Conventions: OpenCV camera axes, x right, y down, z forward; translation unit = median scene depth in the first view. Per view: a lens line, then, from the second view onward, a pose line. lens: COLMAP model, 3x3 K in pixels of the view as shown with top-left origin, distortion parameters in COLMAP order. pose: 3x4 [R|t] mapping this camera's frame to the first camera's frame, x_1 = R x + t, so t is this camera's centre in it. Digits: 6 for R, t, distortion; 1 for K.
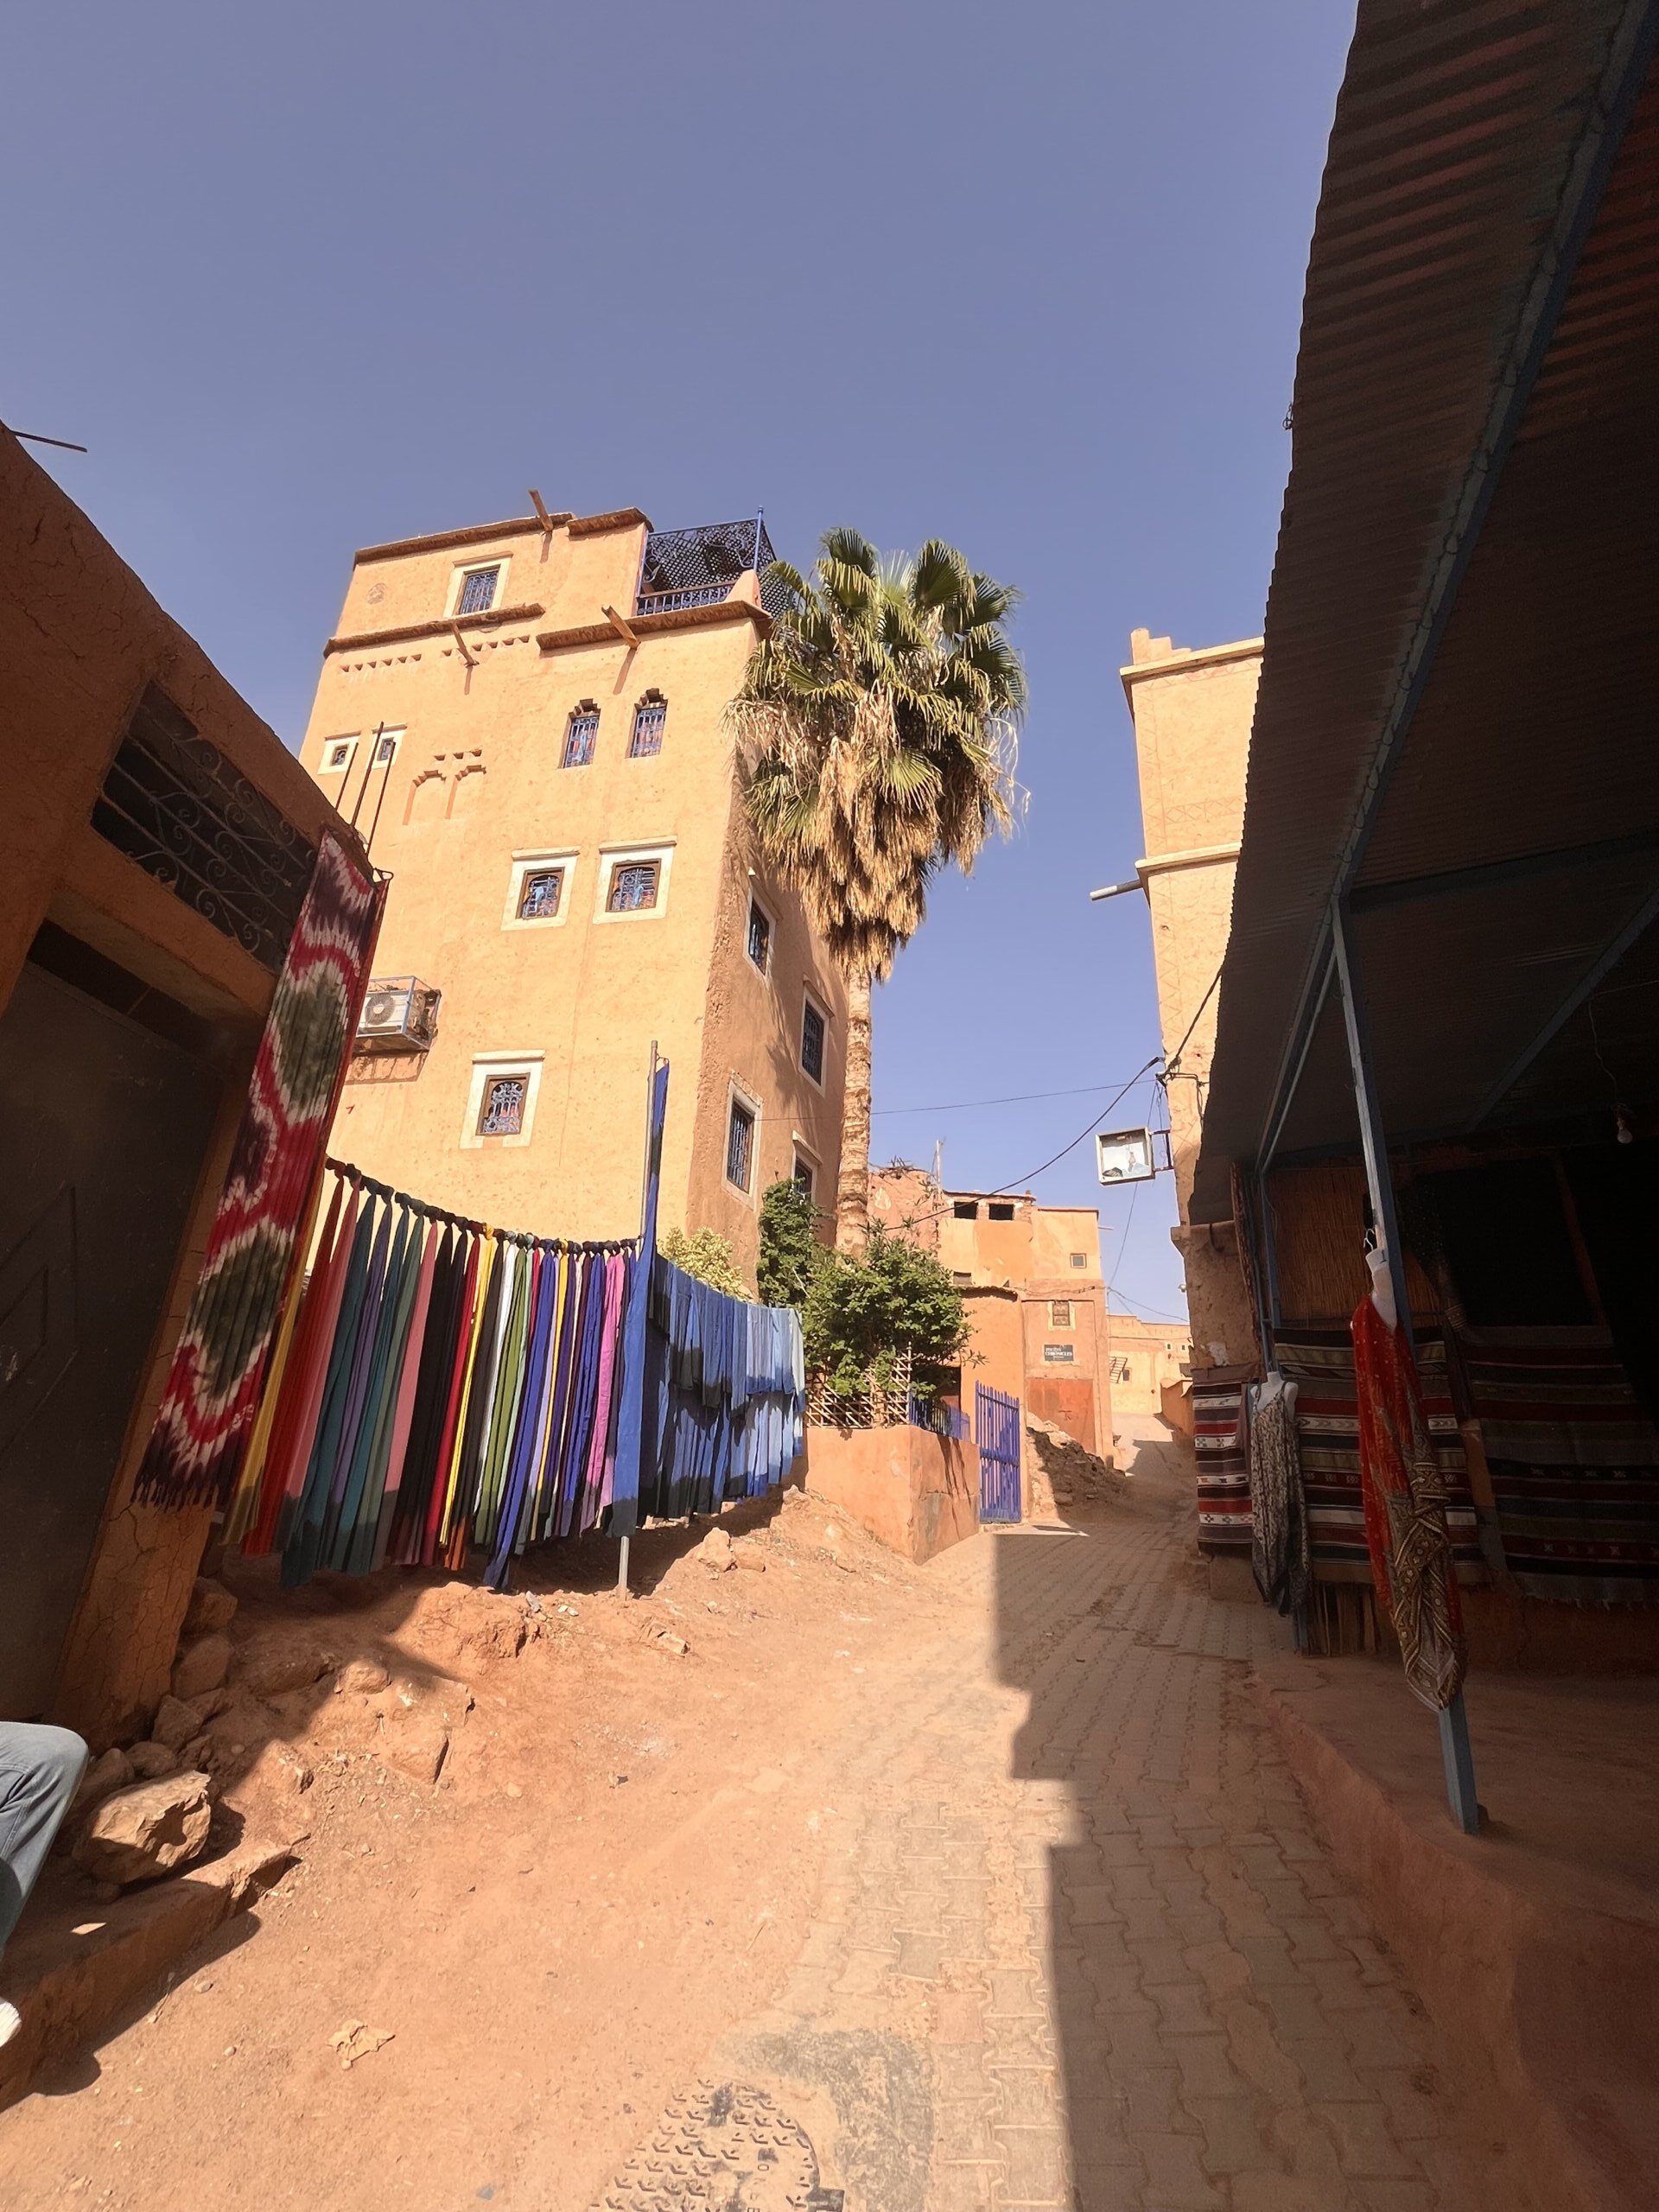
lens RADIAL K [[973.0, 0, 829.5], [0, 973.0, 1106.0], [0, 0, 1]] dist [0.000827, 0.000038]
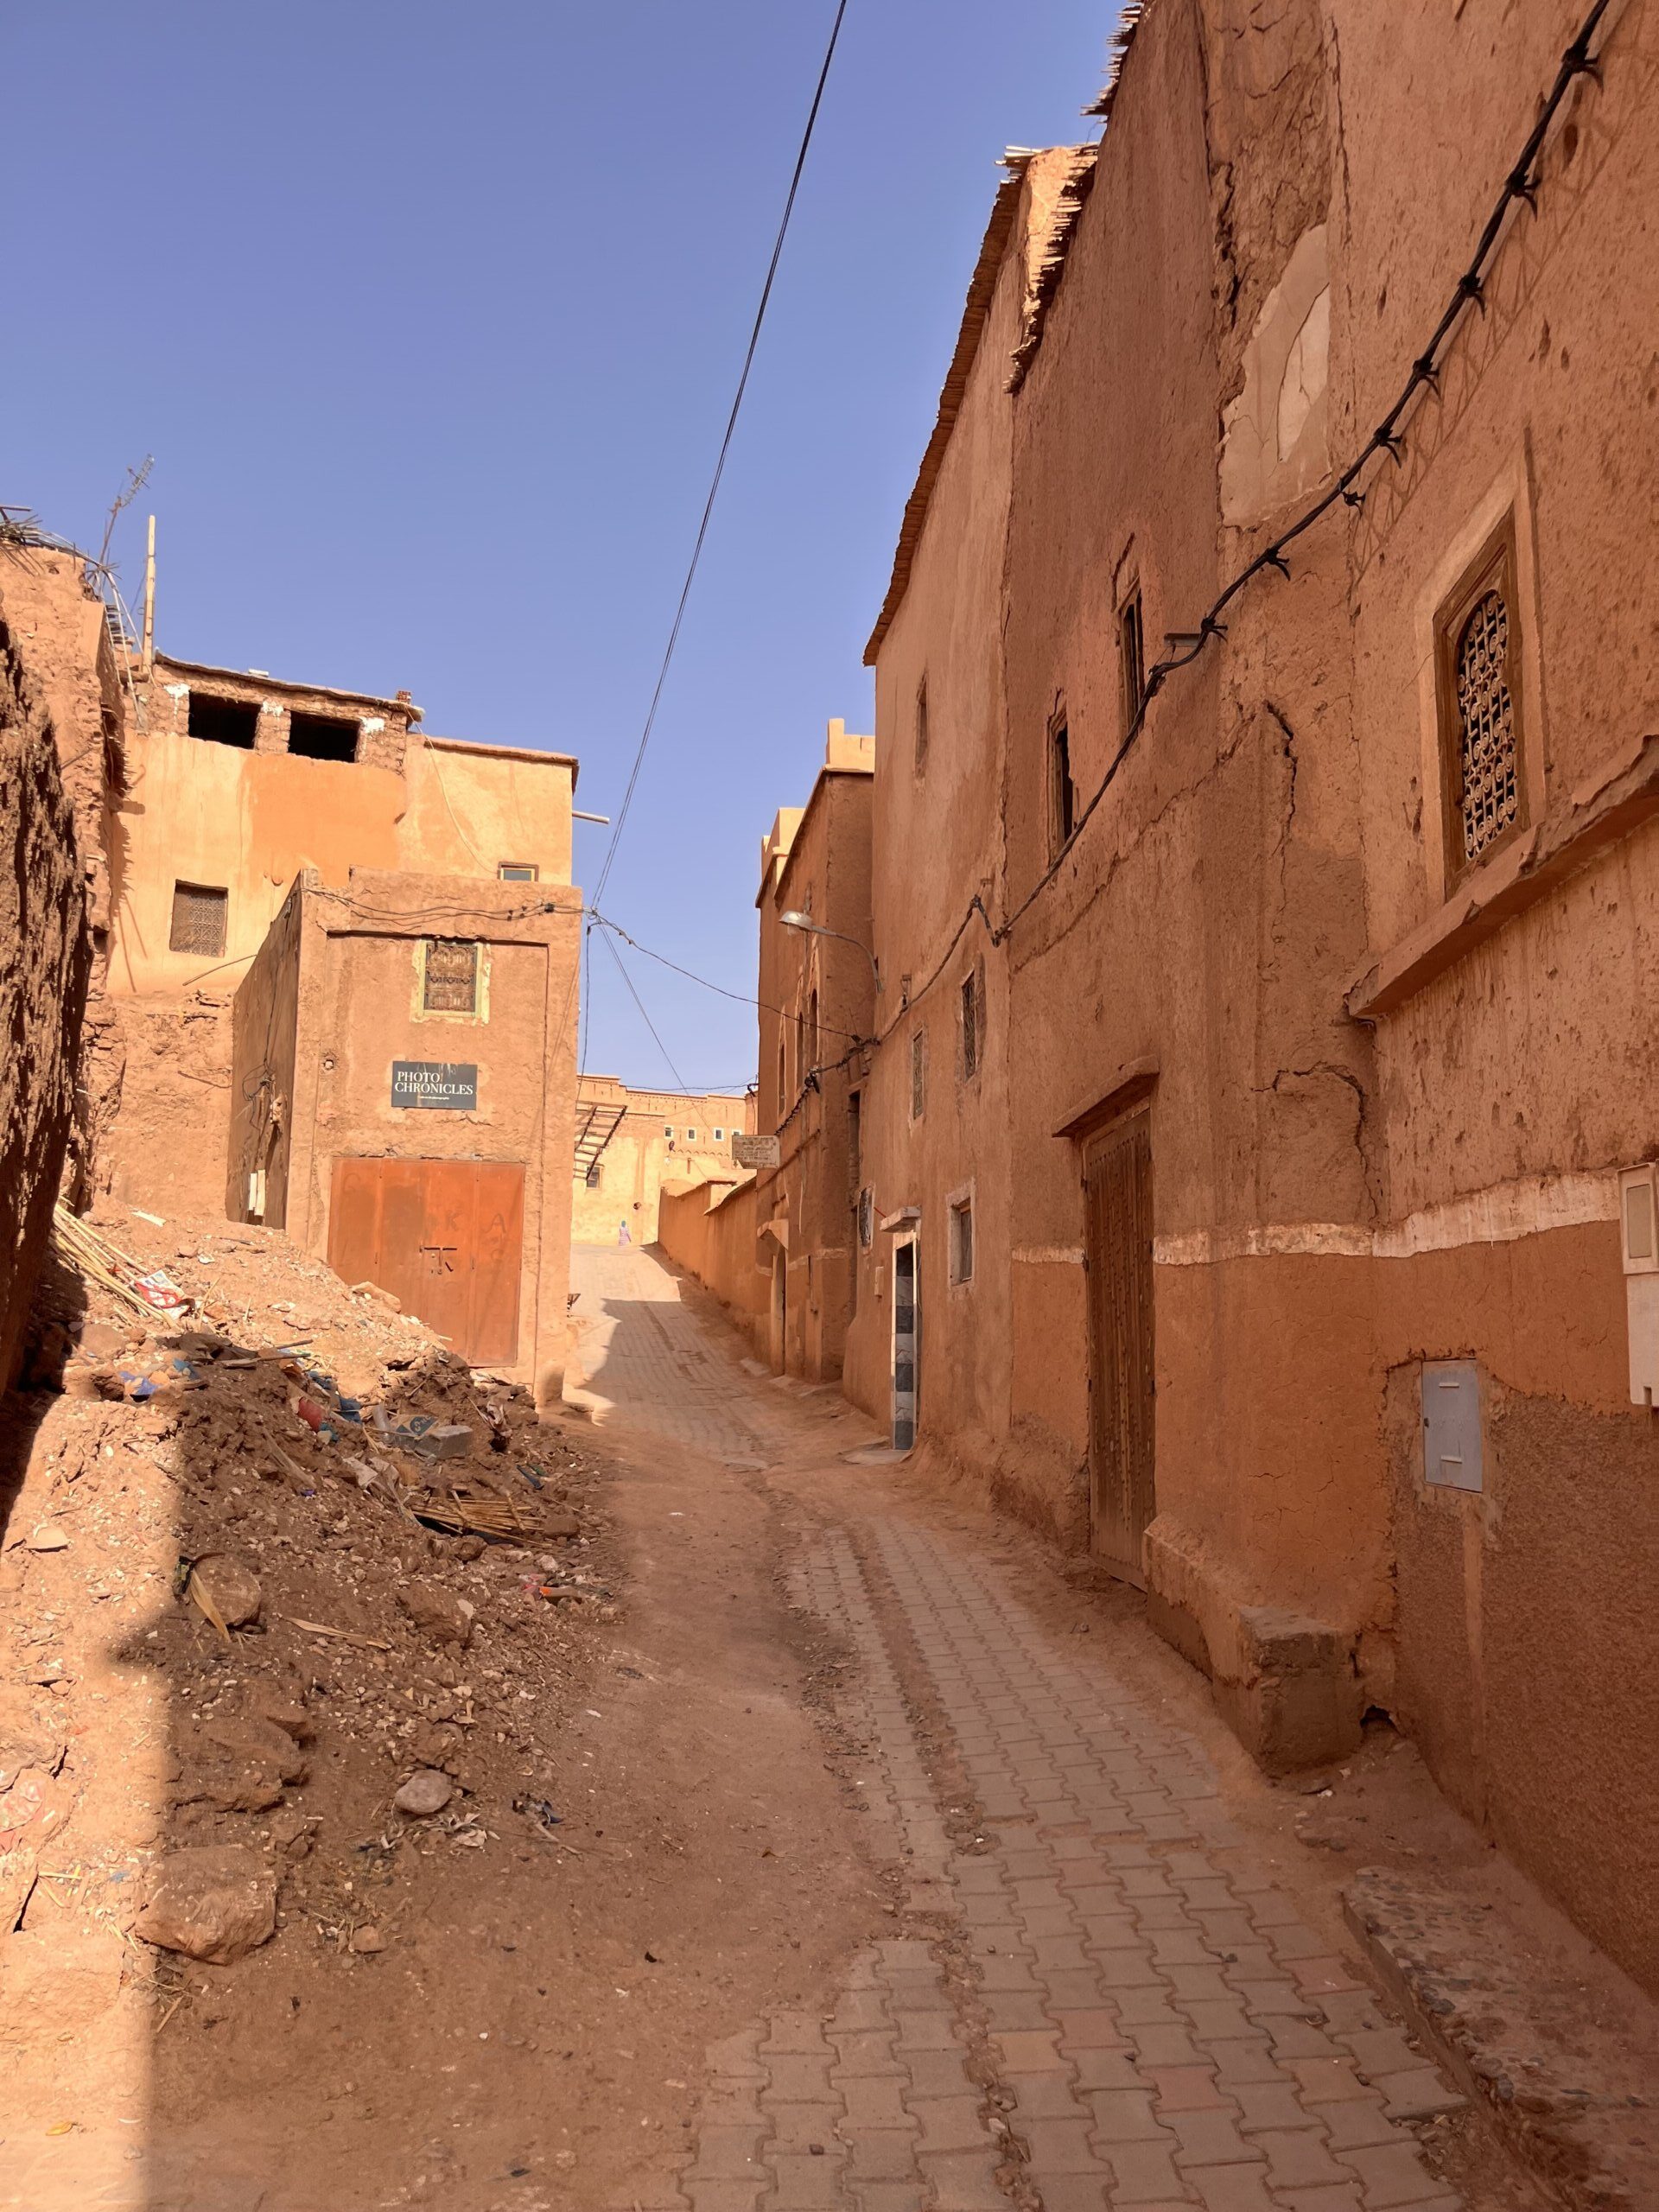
lens RADIAL K [[1665.4, 0, 829.5], [0, 1665.4, 1106.0], [0, 0, 1]] dist [0.074116, -0.108244]
pose [[0.909139, 0.027532, 0.415583, 0.084093], [-0.119415, 0.973151, 0.196764, 0.091484], [-0.399008, -0.228513, 0.888017, 0.299711]]
